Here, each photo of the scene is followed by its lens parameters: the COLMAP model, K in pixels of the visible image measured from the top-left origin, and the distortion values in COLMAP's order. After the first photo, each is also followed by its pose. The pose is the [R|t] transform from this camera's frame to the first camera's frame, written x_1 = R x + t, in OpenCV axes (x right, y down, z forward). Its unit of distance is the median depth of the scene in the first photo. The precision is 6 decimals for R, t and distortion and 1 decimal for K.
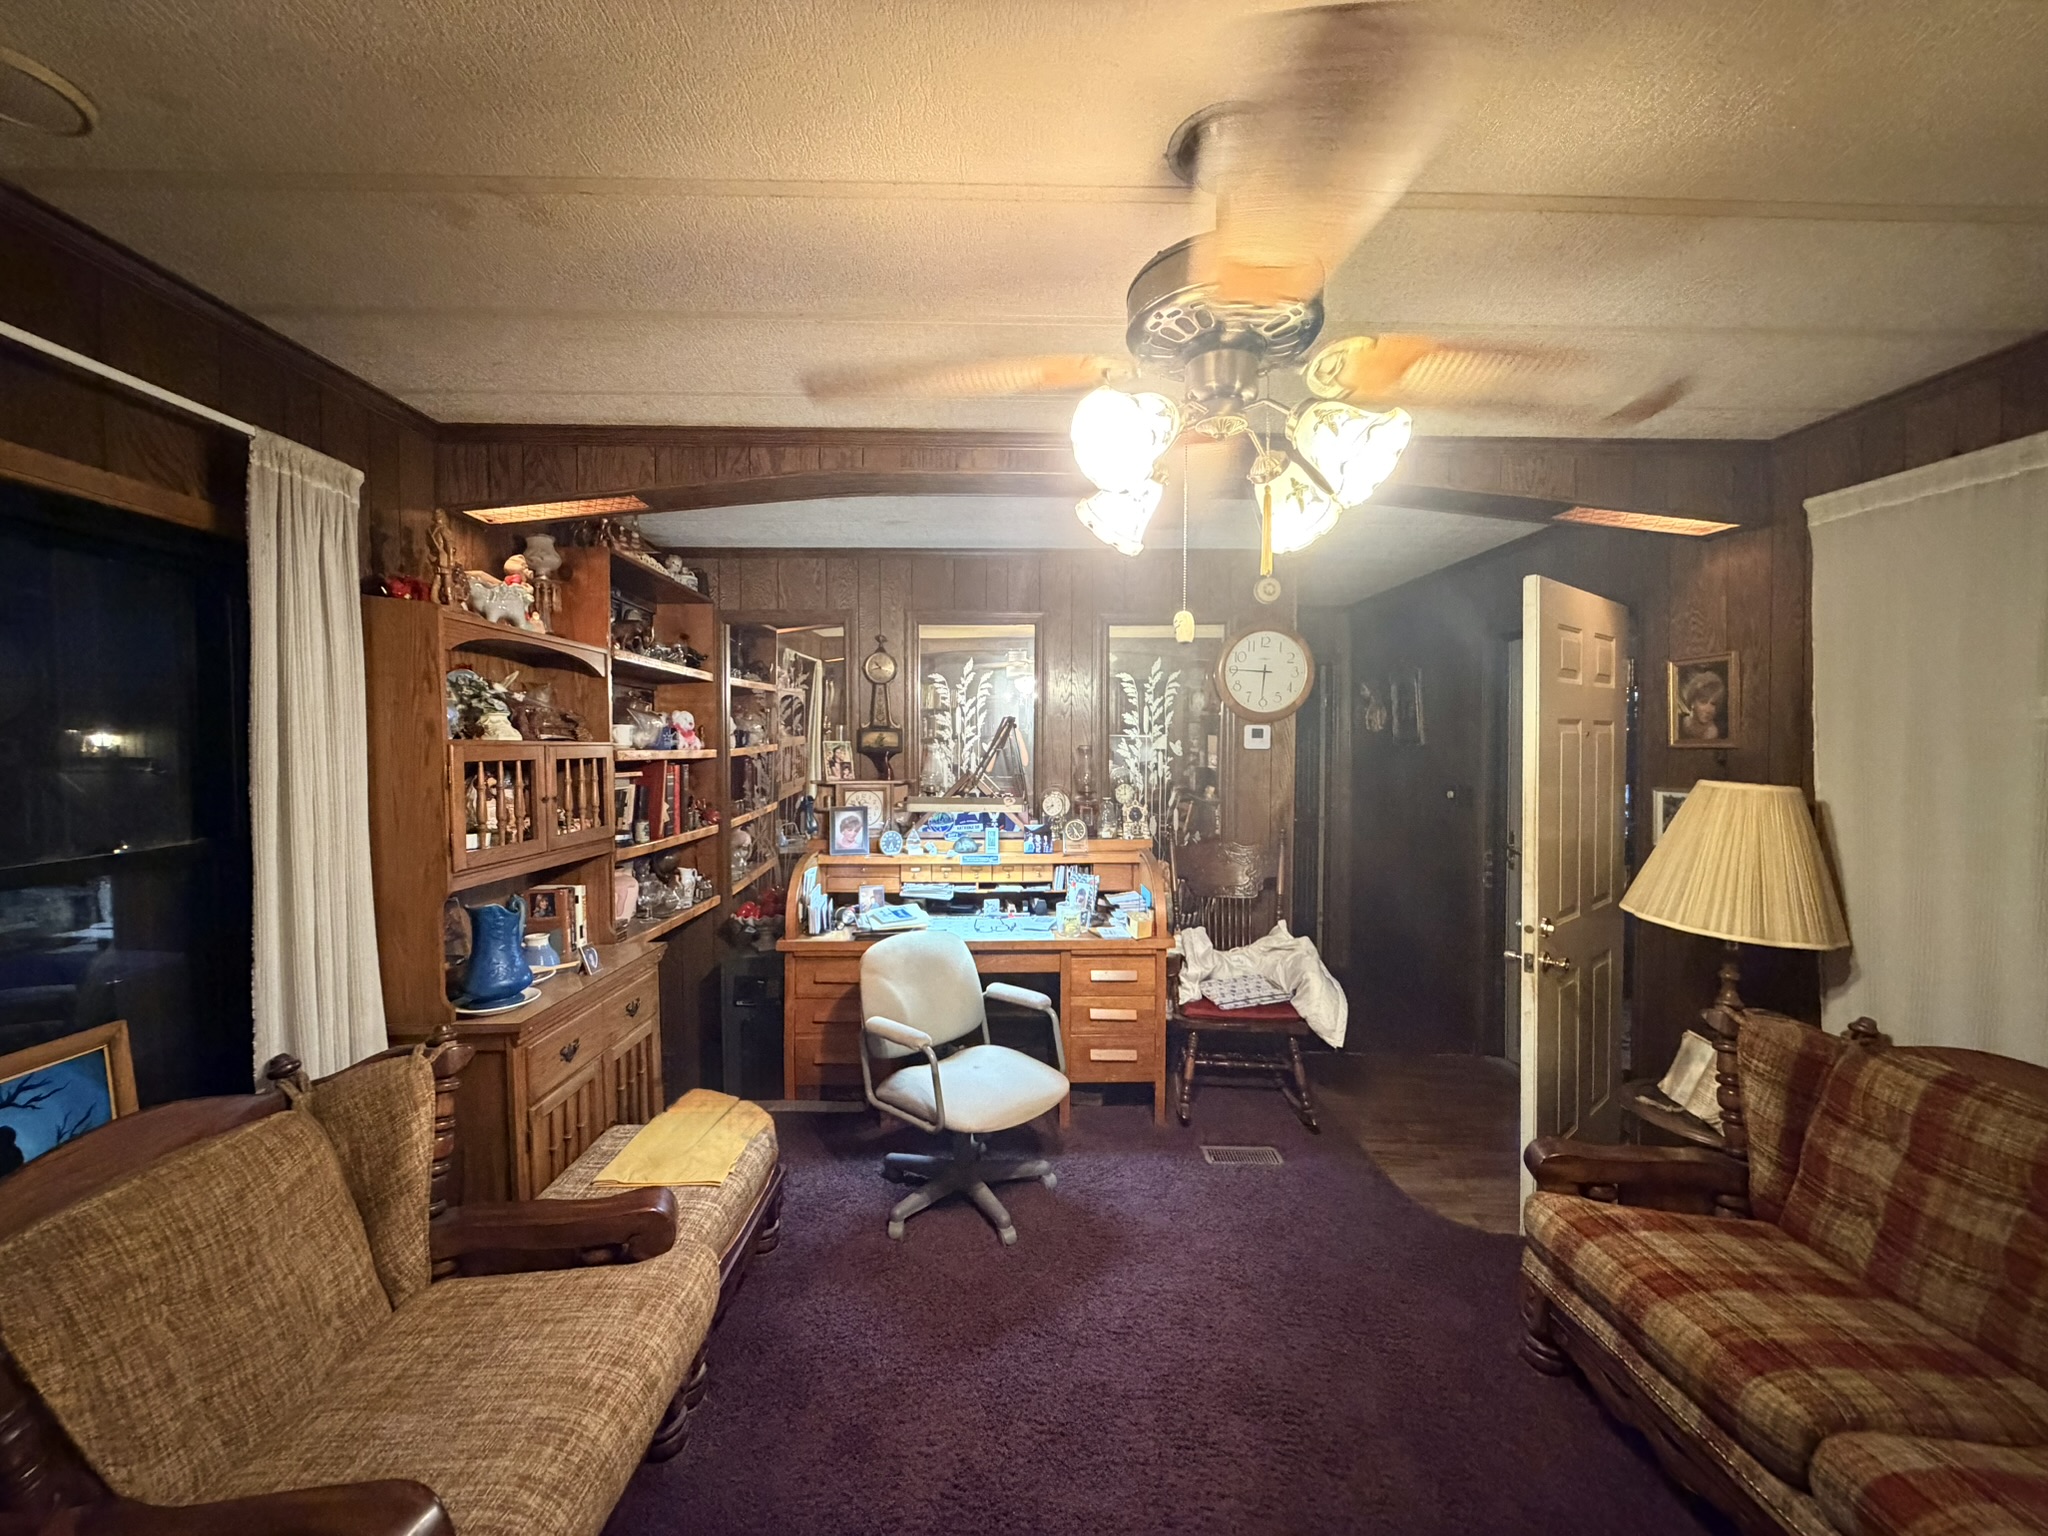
lens RADIAL K [[814.9, 0, 1014.9], [0, 814.9, 768.3], [0, 0, 1]] dist [-0.002876, 0.000657]
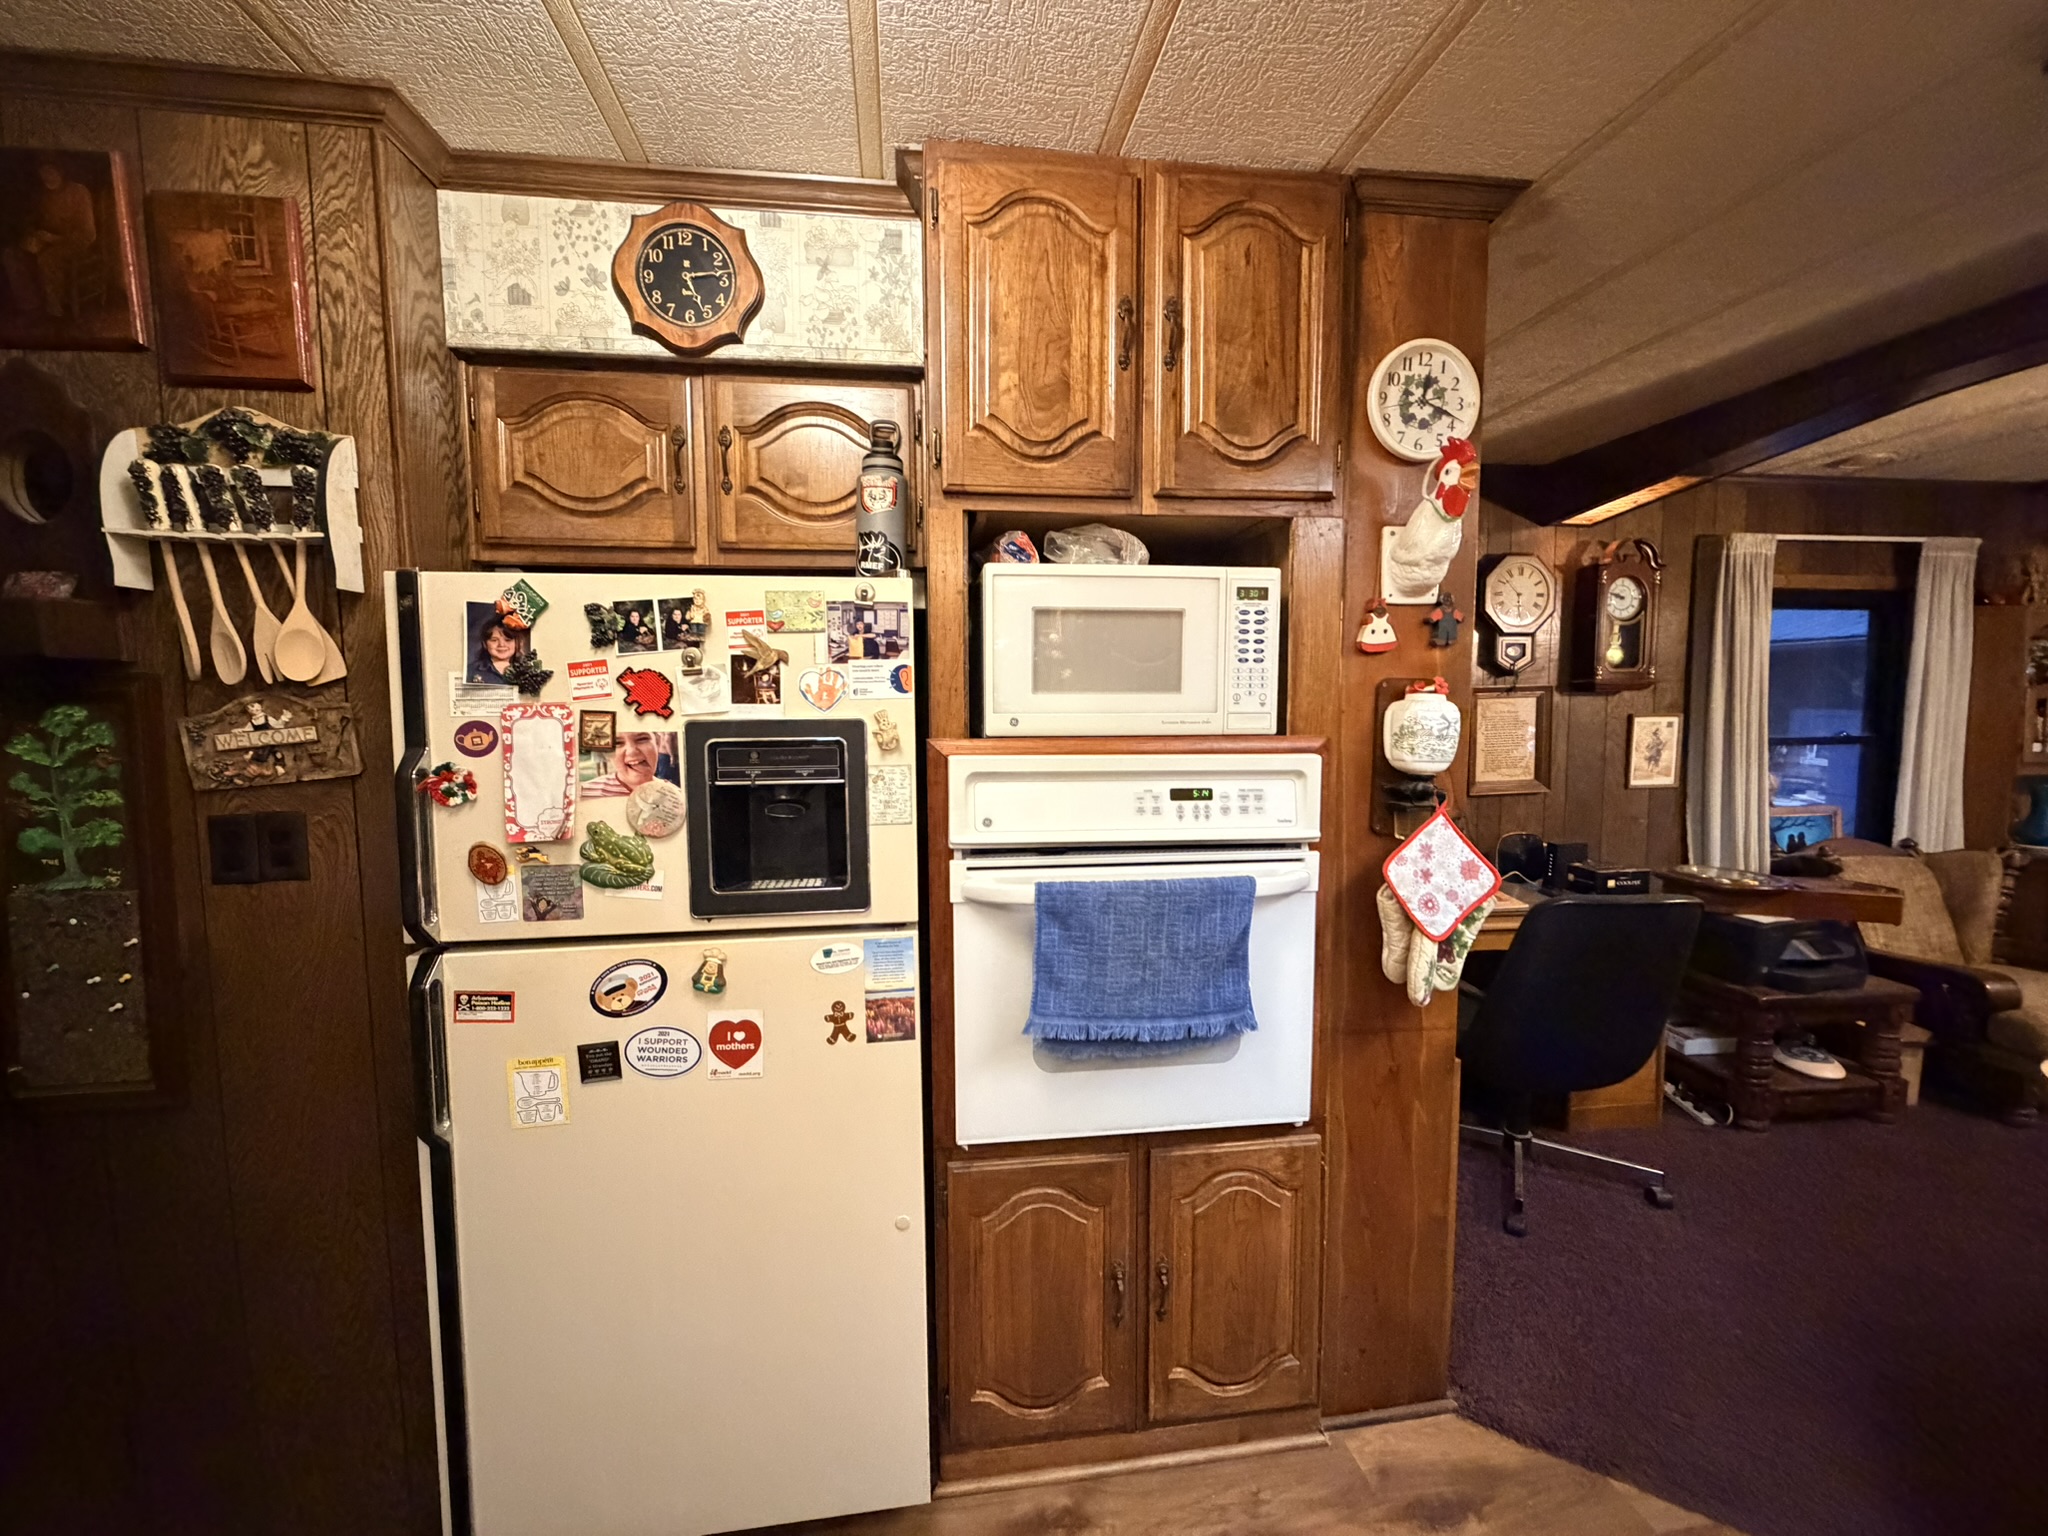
lens RADIAL K [[814.9, 0, 1010.3], [0, 814.9, 765.0], [0, 0, 1]] dist [-0.002876, 0.000657]
pose [[0.120798, 0.073526, -0.989950, 0.425302], [-0.021772, 0.997209, 0.071409, 0.031859], [0.992438, 0.012927, 0.122061, -0.753634]]
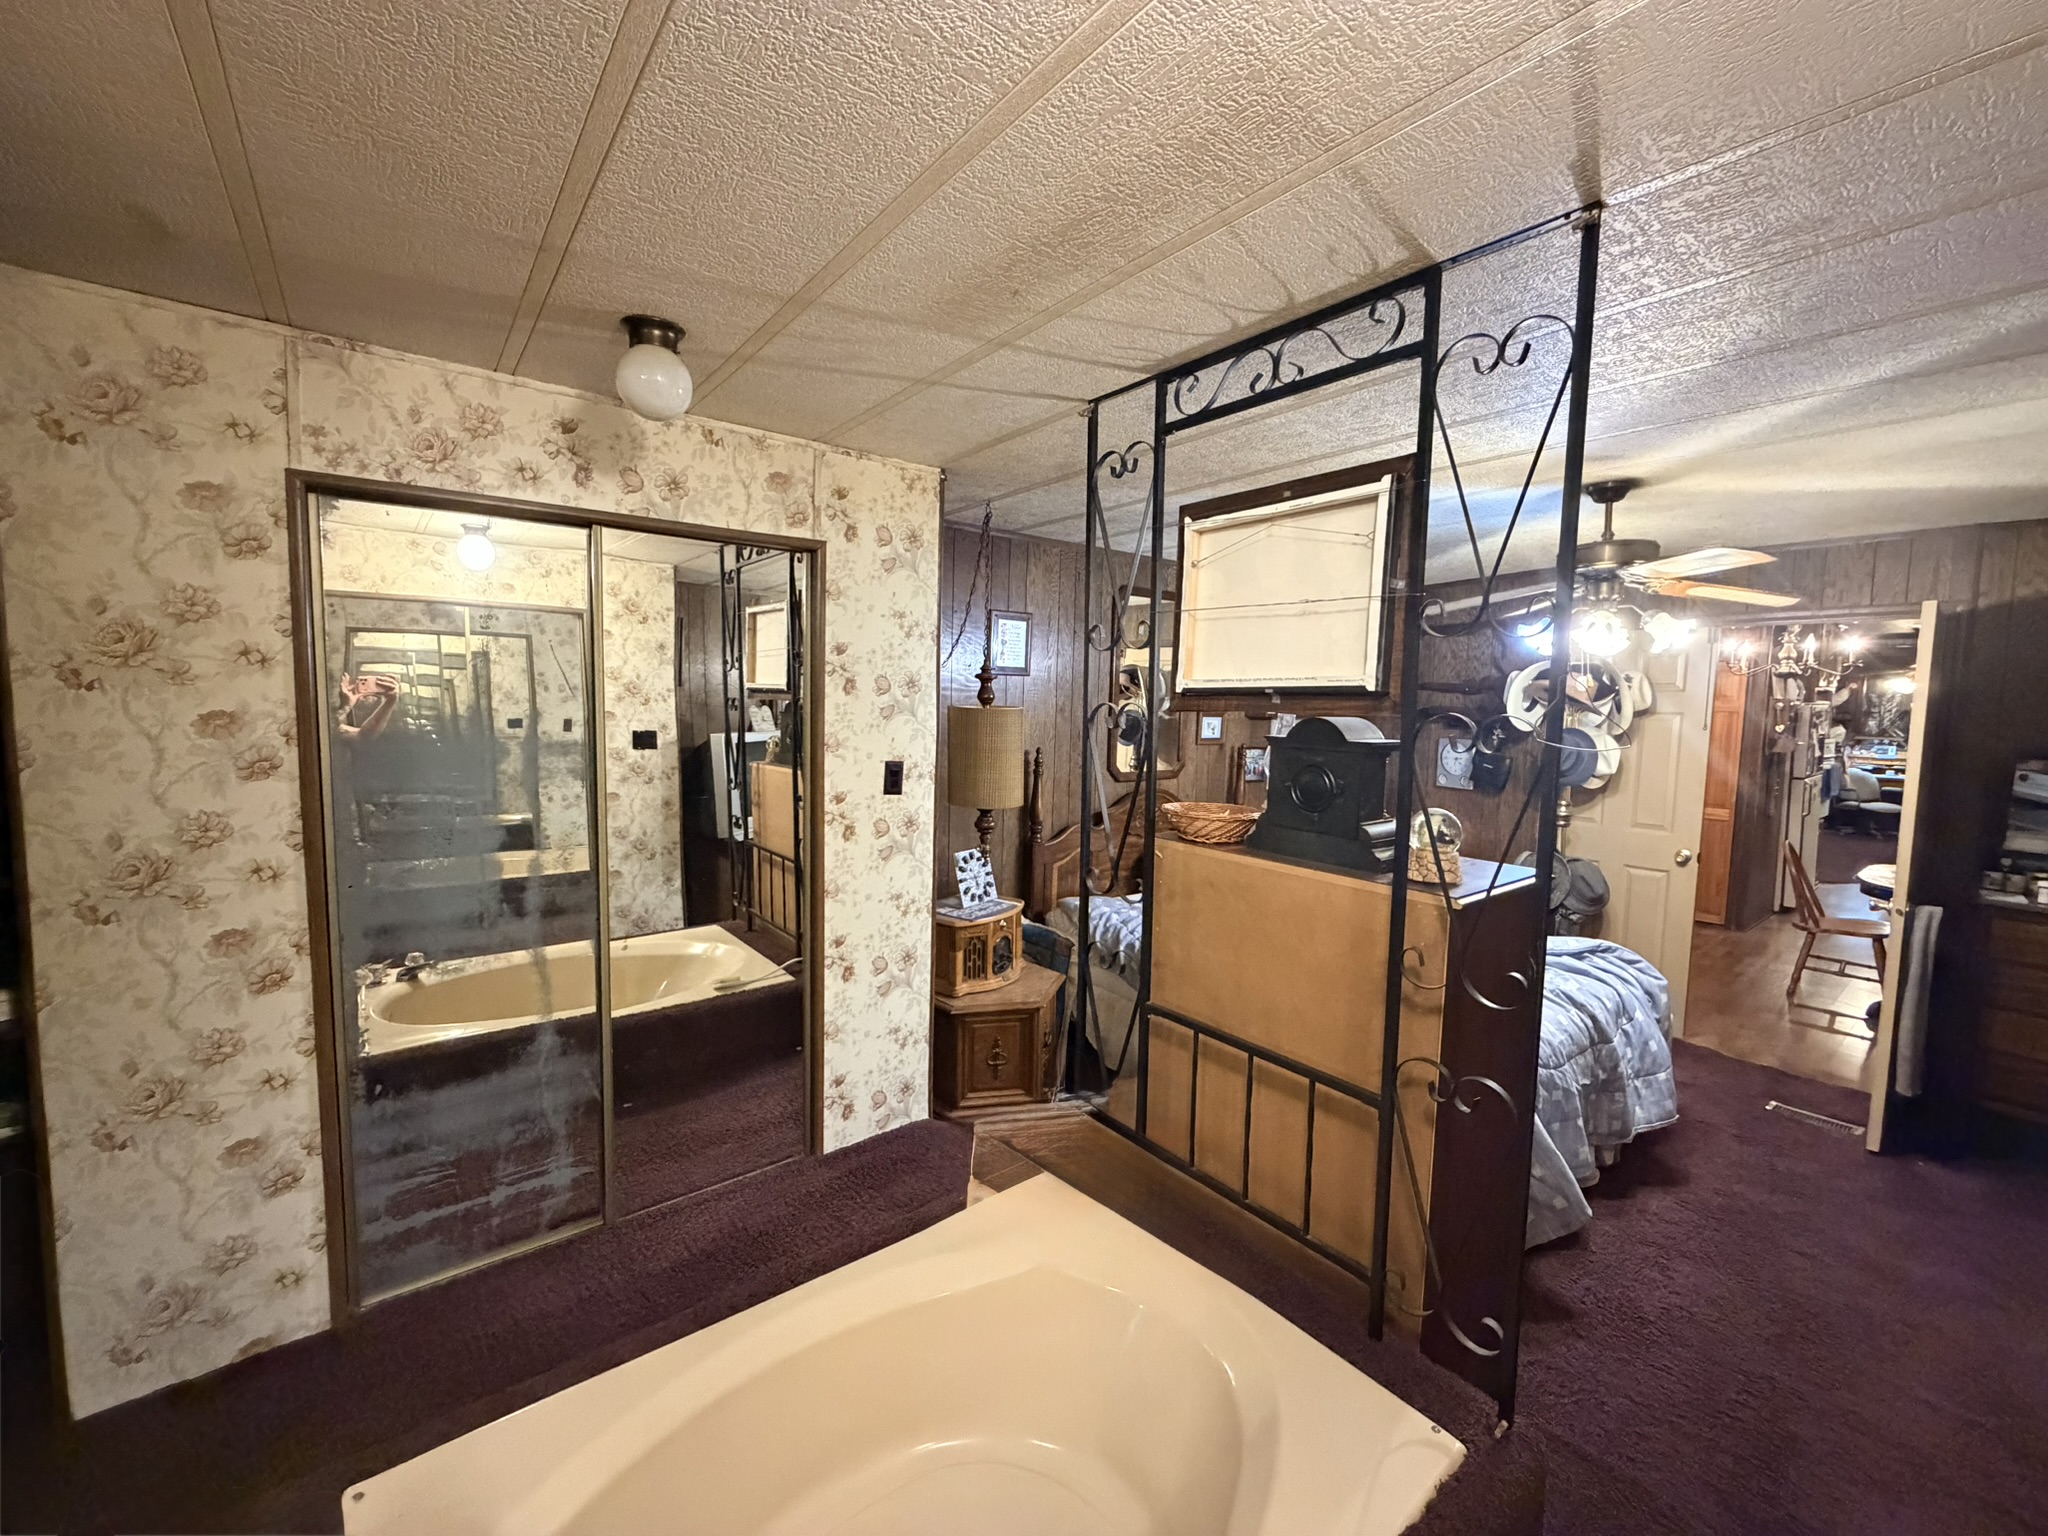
lens RADIAL K [[814.9, 0, 1020.5], [0, 814.9, 766.4], [0, 0, 1]] dist [-0.002876, 0.000657]
pose [[0.599160, 0.069477, -0.797609, 0.451325], [-0.030289, 0.997481, 0.064135, 0.051574], [0.800056, -0.014268, 0.599755, -3.480136]]
